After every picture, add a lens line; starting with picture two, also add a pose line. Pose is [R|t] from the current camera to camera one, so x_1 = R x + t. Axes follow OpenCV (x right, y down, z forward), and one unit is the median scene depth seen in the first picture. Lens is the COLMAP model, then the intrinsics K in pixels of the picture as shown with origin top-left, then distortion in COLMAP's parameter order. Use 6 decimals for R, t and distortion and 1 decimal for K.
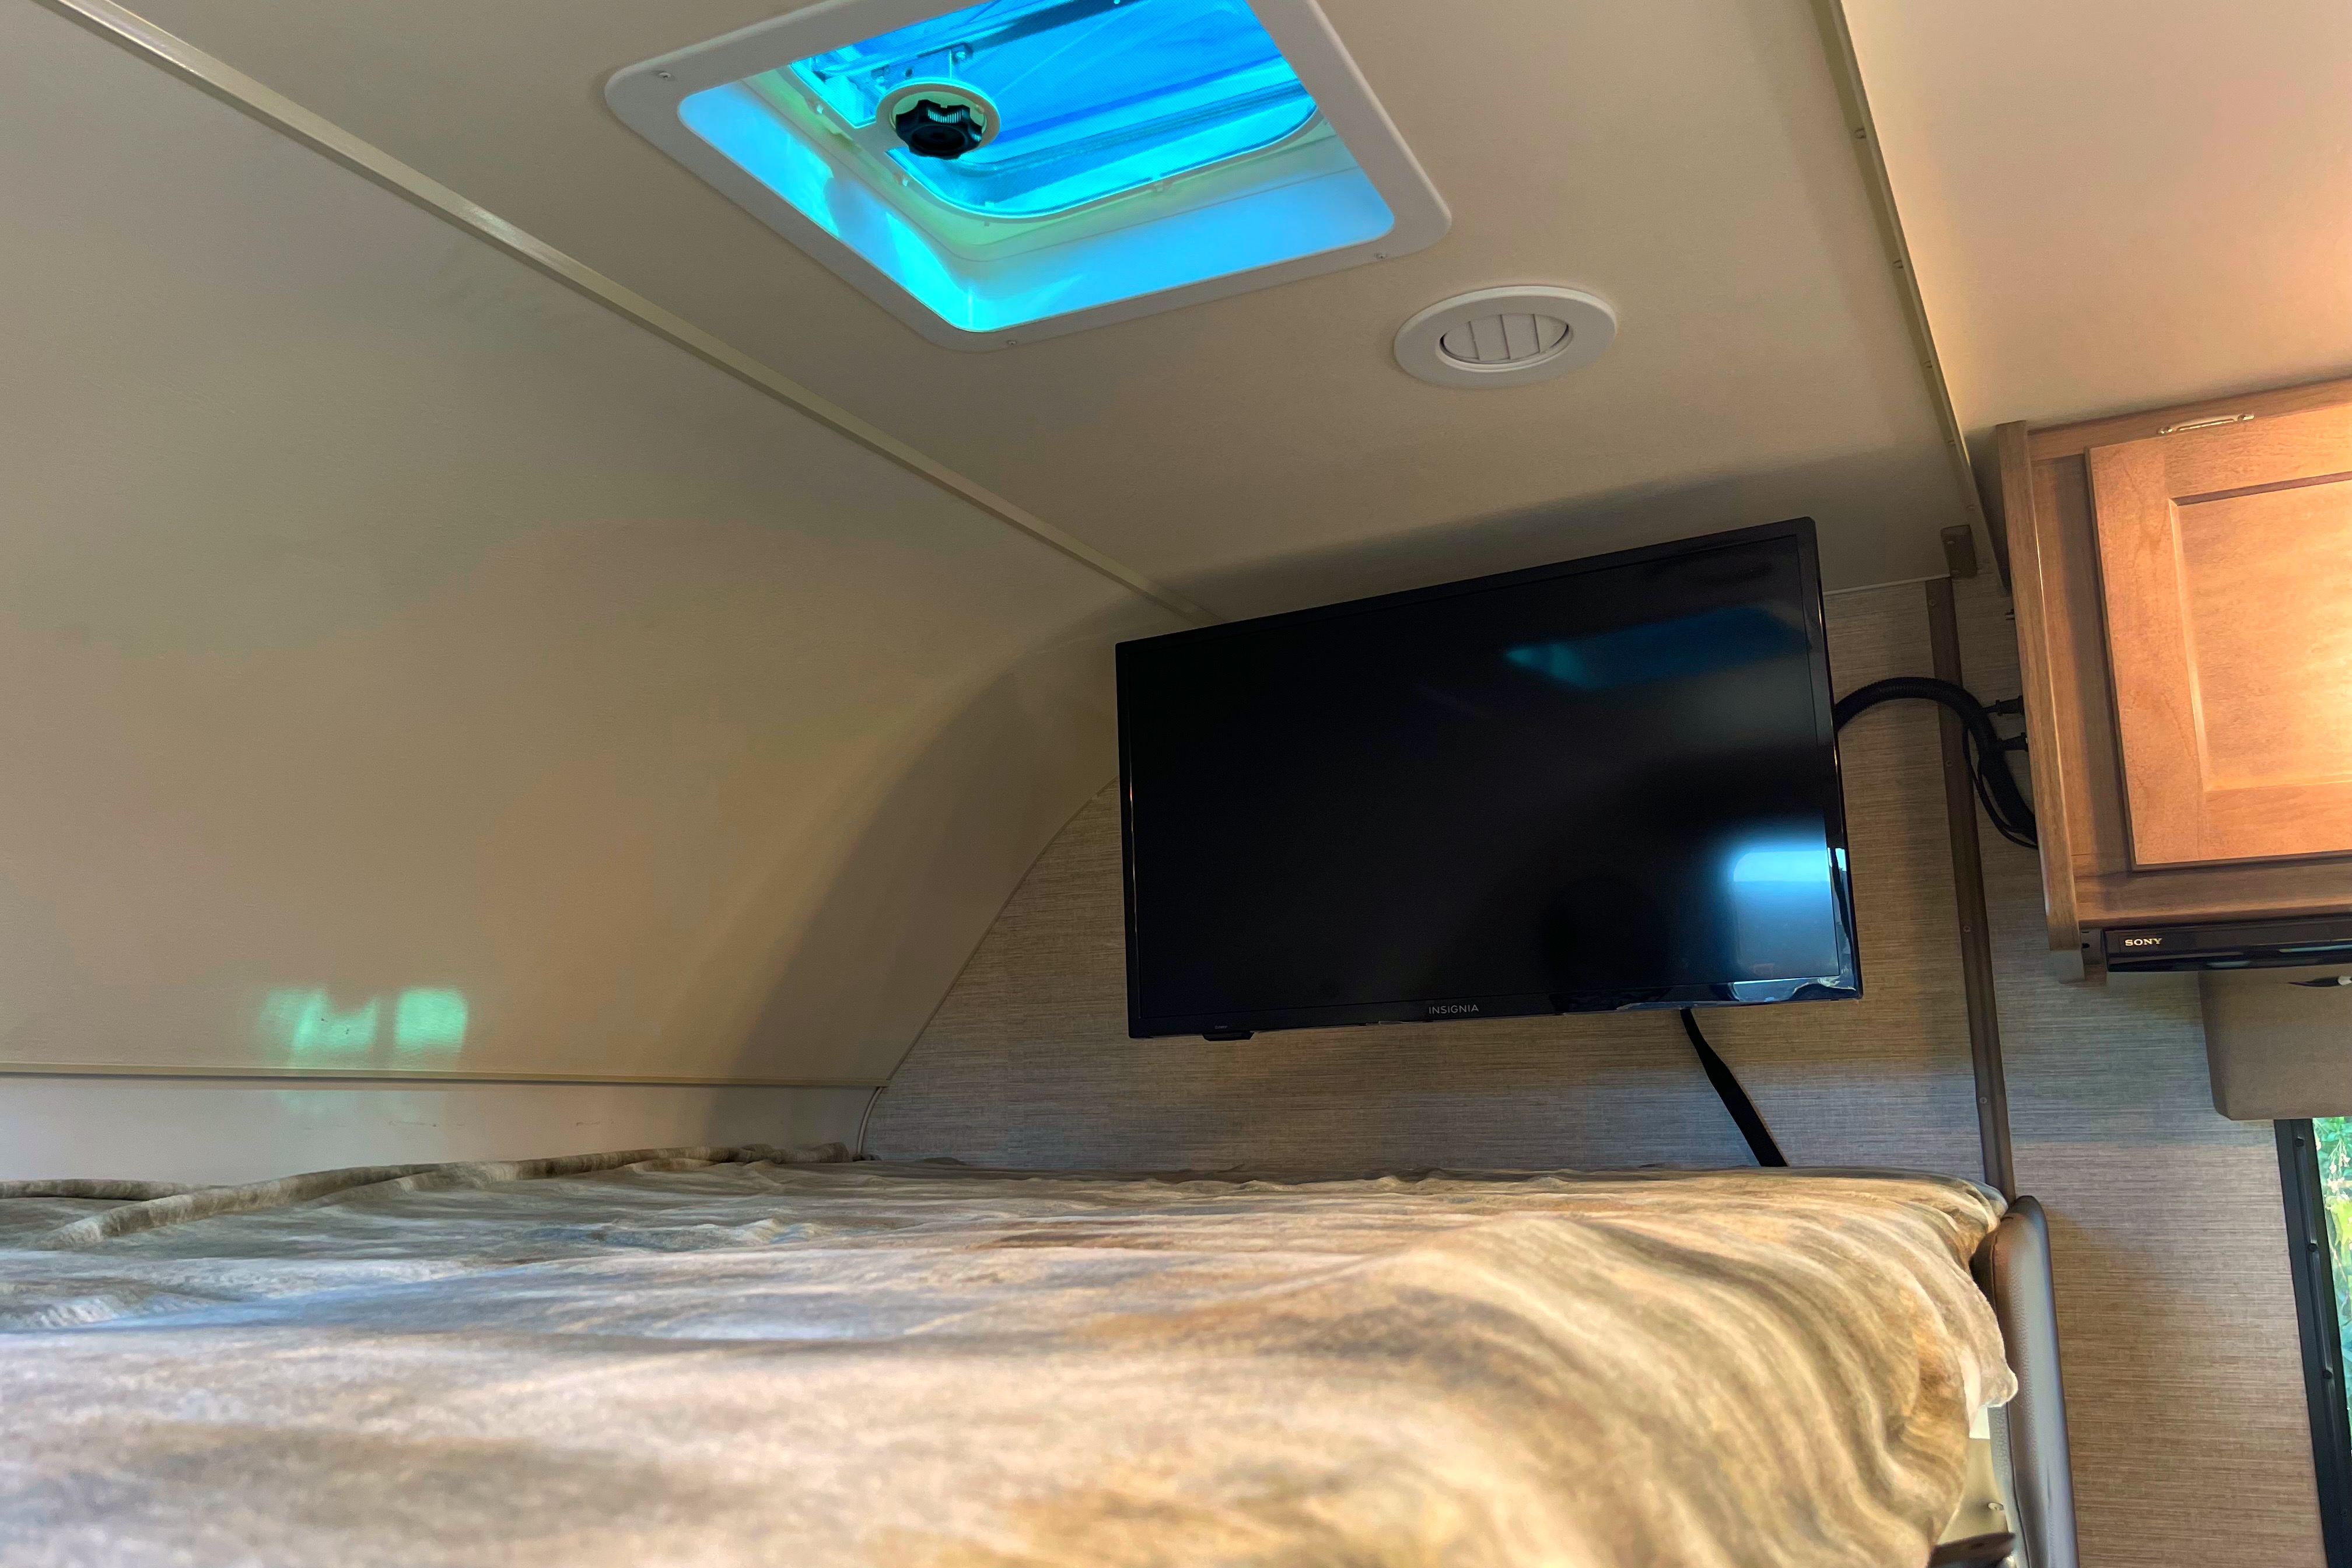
lens RADIAL K [[1833.3, 0, 1176.6], [0, 1833.3, 788.3], [0, 0, 1]] dist [0.006389, -0.027131]
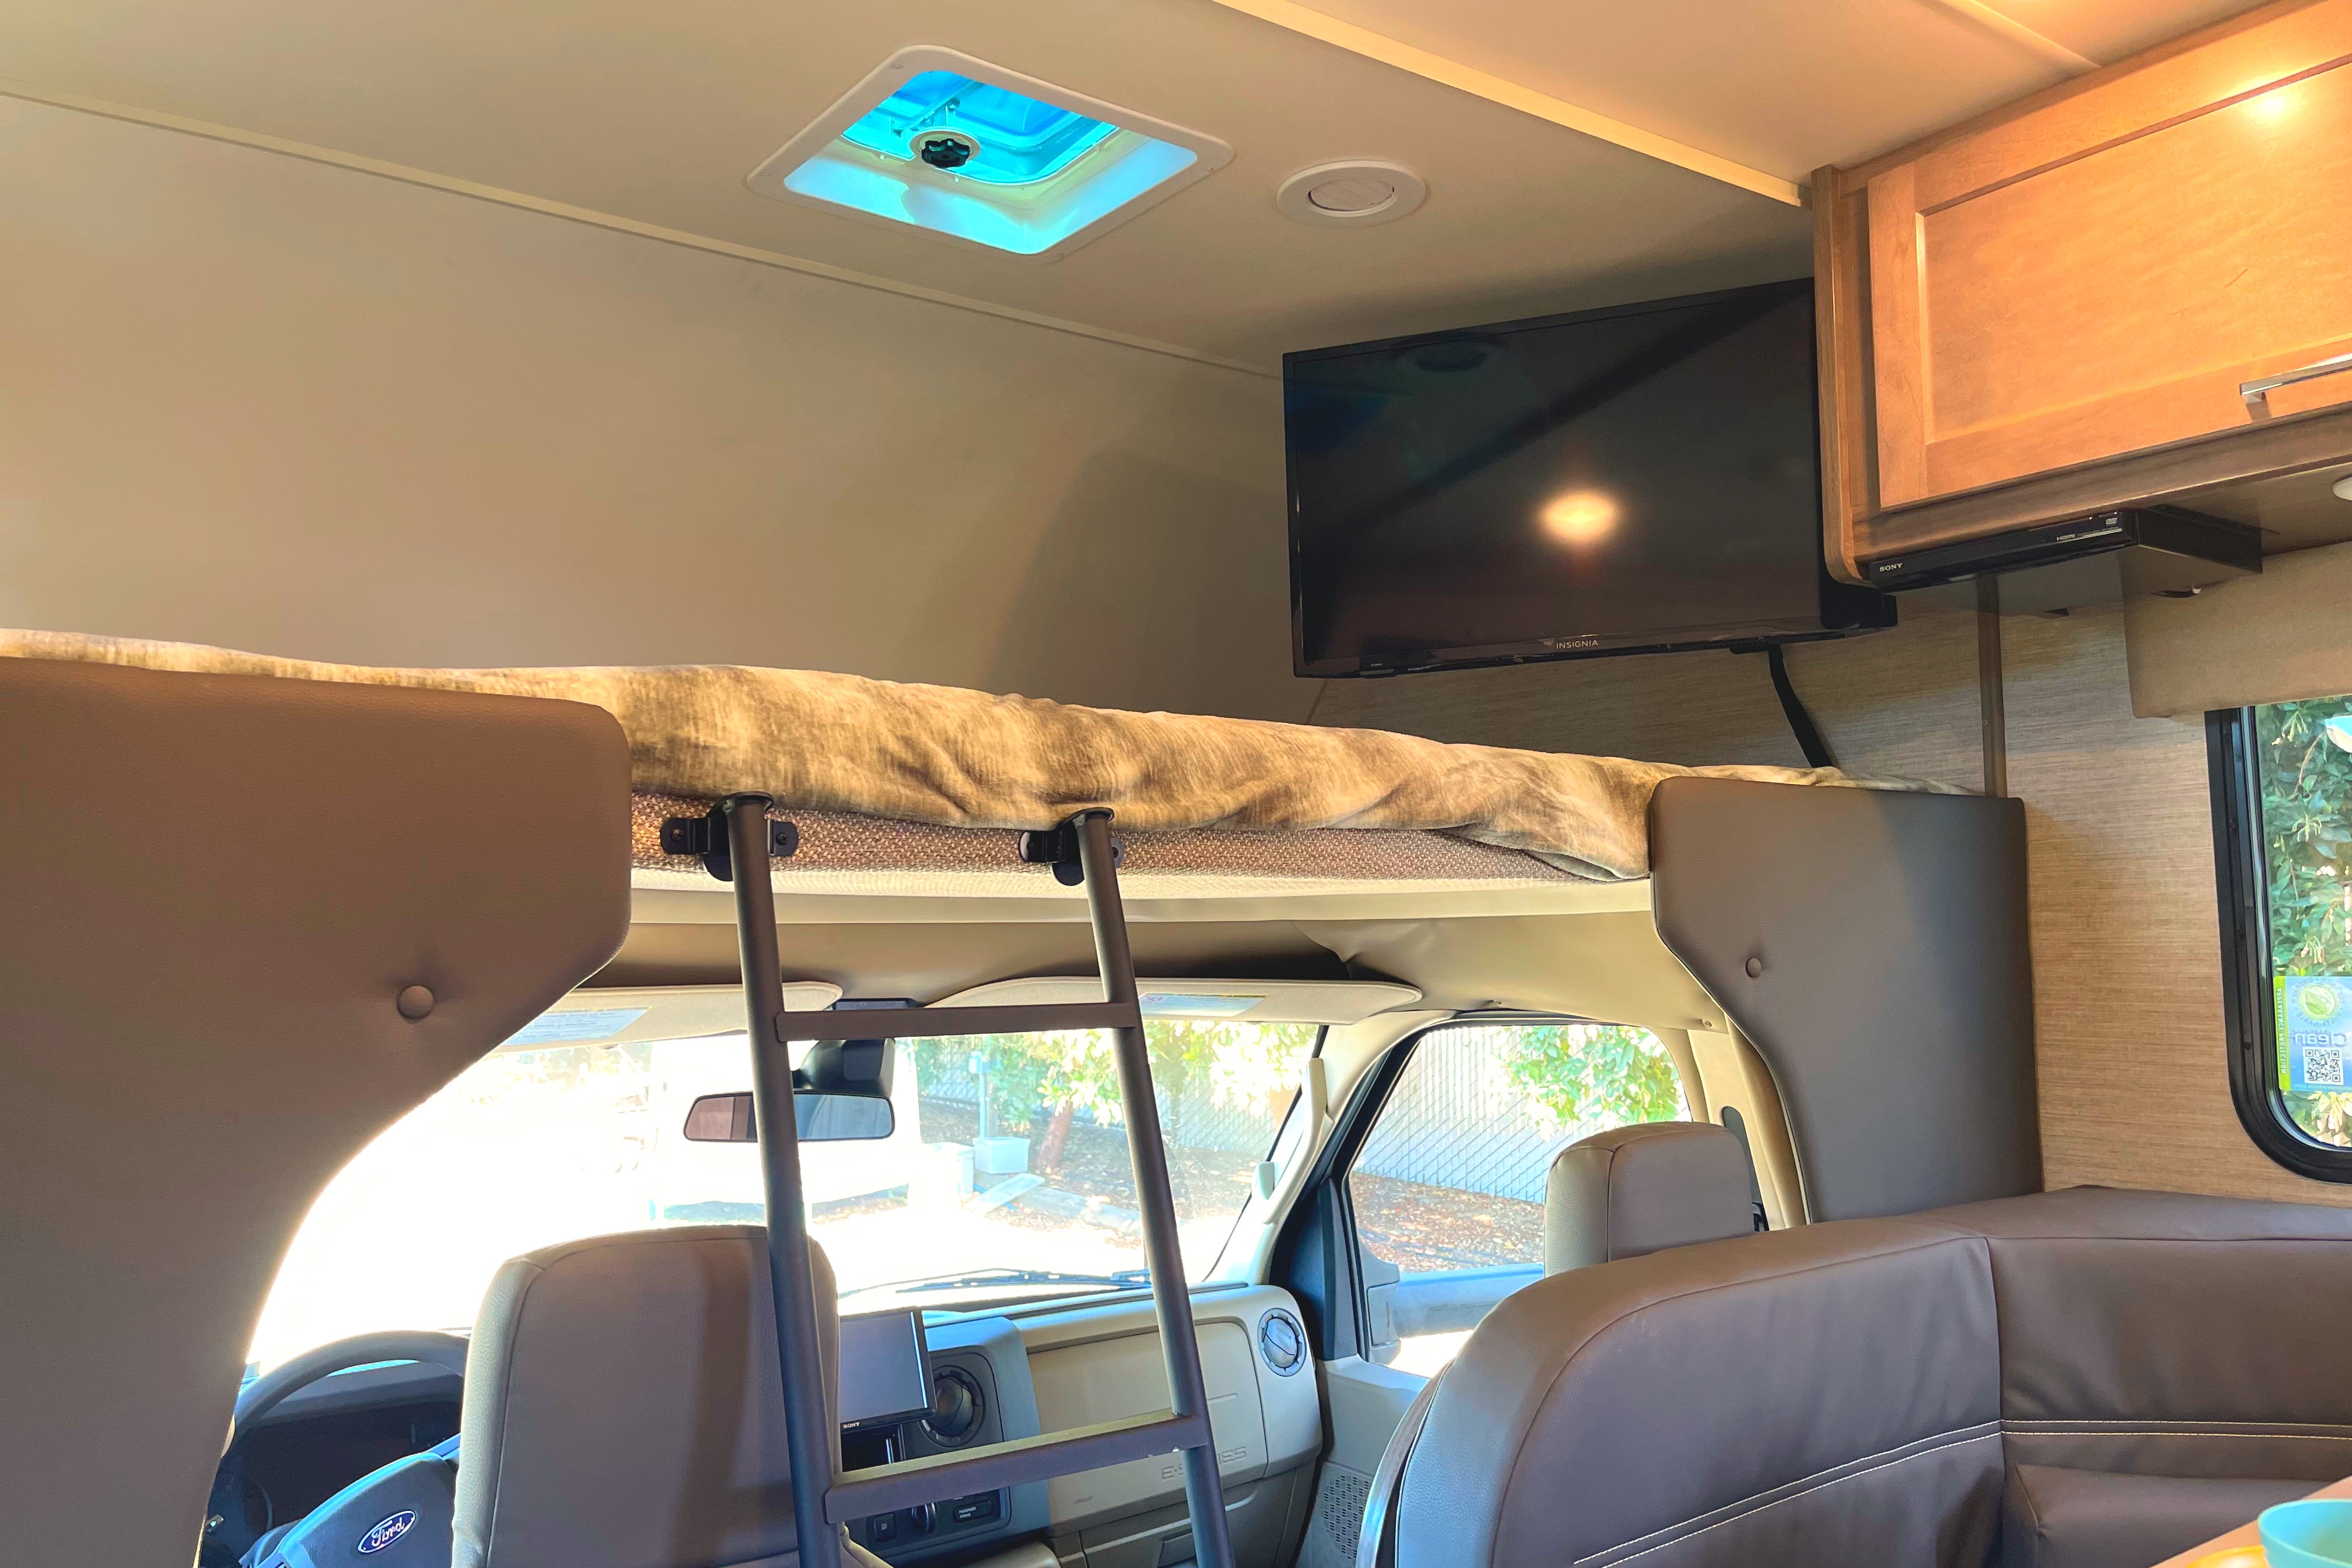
lens RADIAL K [[1833.3, 0, 1174.4], [0, 1833.3, 789.3], [0, 0, 1]] dist [0.006389, -0.027131]
pose [[0.882945, -0.035541, -0.468129, 0.575700], [0.083632, 0.993089, 0.082341, 0.076636], [0.461968, -0.111853, 0.879815, -0.333377]]
